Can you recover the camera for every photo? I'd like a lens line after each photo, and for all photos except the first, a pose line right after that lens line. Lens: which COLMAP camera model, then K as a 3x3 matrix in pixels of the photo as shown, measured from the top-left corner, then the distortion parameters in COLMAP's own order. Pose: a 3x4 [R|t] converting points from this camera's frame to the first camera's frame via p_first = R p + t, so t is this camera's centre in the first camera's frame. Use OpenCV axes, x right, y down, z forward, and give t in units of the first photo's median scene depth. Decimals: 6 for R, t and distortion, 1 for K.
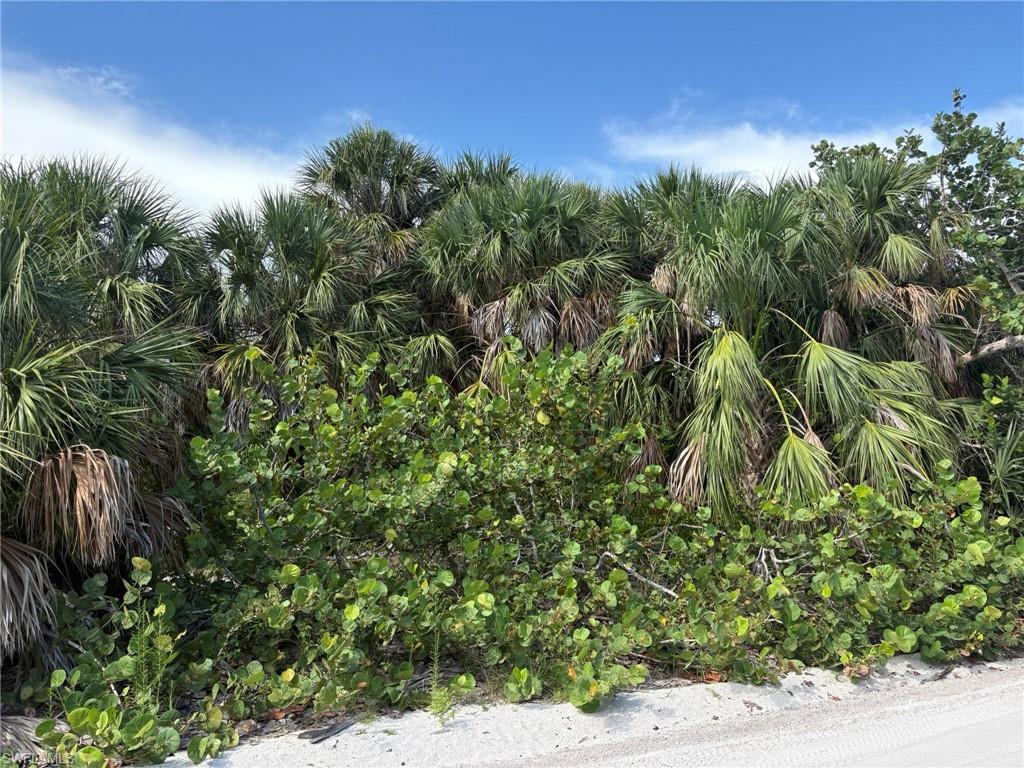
lens RADIAL K [[768.6, 0, 509.8], [0, 768.6, 378.5], [0, 0, 1]] dist [0.058272, -0.029517]
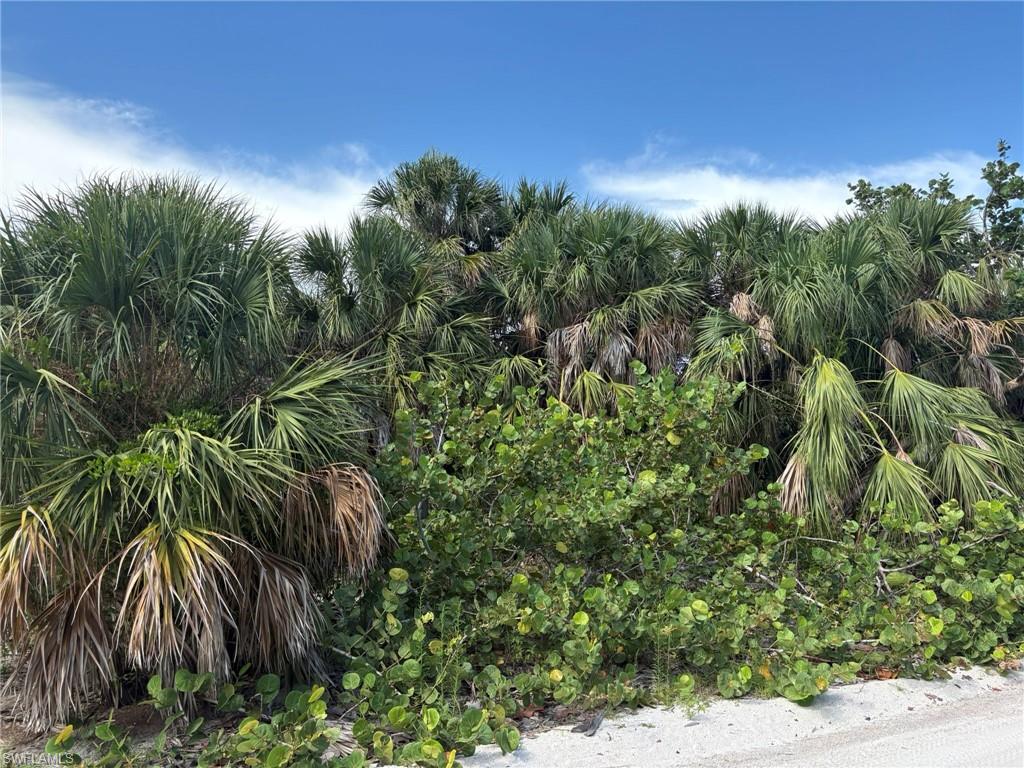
lens RADIAL K [[768.6, 0, 517.0], [0, 768.6, 389.1], [0, 0, 1]] dist [0.058272, -0.029517]
pose [[0.996095, 0.008690, 0.087854, -0.204271], [-0.008072, 0.999940, -0.007386, -0.005342], [-0.087913, 0.006648, 0.996106, -0.037740]]
